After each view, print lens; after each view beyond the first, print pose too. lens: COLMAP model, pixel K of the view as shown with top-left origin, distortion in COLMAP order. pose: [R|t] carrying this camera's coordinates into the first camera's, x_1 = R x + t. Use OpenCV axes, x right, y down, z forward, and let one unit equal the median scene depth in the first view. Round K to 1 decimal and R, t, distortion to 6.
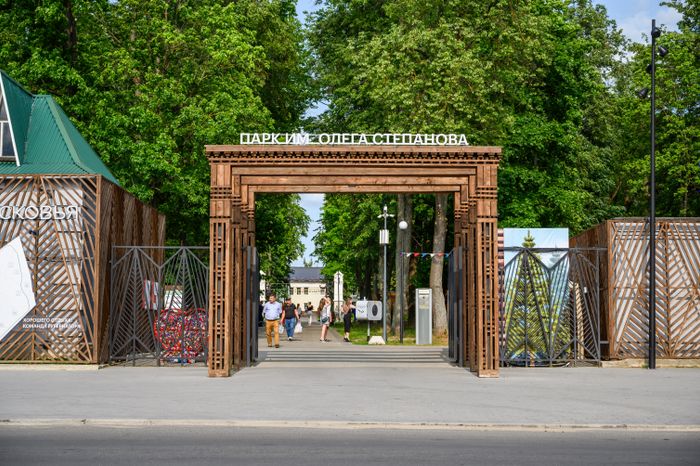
lens RADIAL K [[1144.0, 0, 349.6], [0, 1144.0, 234.6], [0, 0, 1]] dist [0.028778, 0.000000]
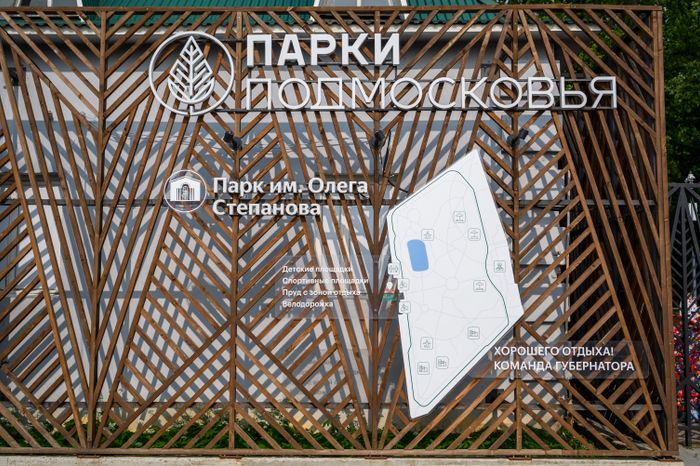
lens RADIAL K [[855.6, 0, 349.8], [0, 855.6, 233.7], [0, 0, 1]] dist [-0.015822, 0.000000]
pose [[0.999994, 0.001241, 0.003213, -0.367842], [-0.001214, 0.999965, -0.008330, 0.038237], [-0.003223, 0.008326, 0.999960, 0.755232]]
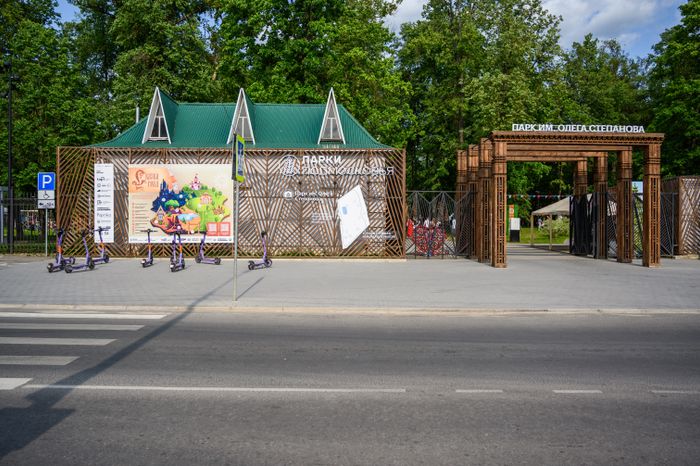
lens RADIAL K [[533.3, 0, 349.9], [0, 533.3, 230.9], [0, 0, 1]] dist [-0.013971, 0.000345]
pose [[0.999199, 0.000295, 0.040025, -0.366616], [-0.003785, 0.996188, 0.087146, 0.000824], [-0.039847, -0.087228, 0.995391, 0.214912]]
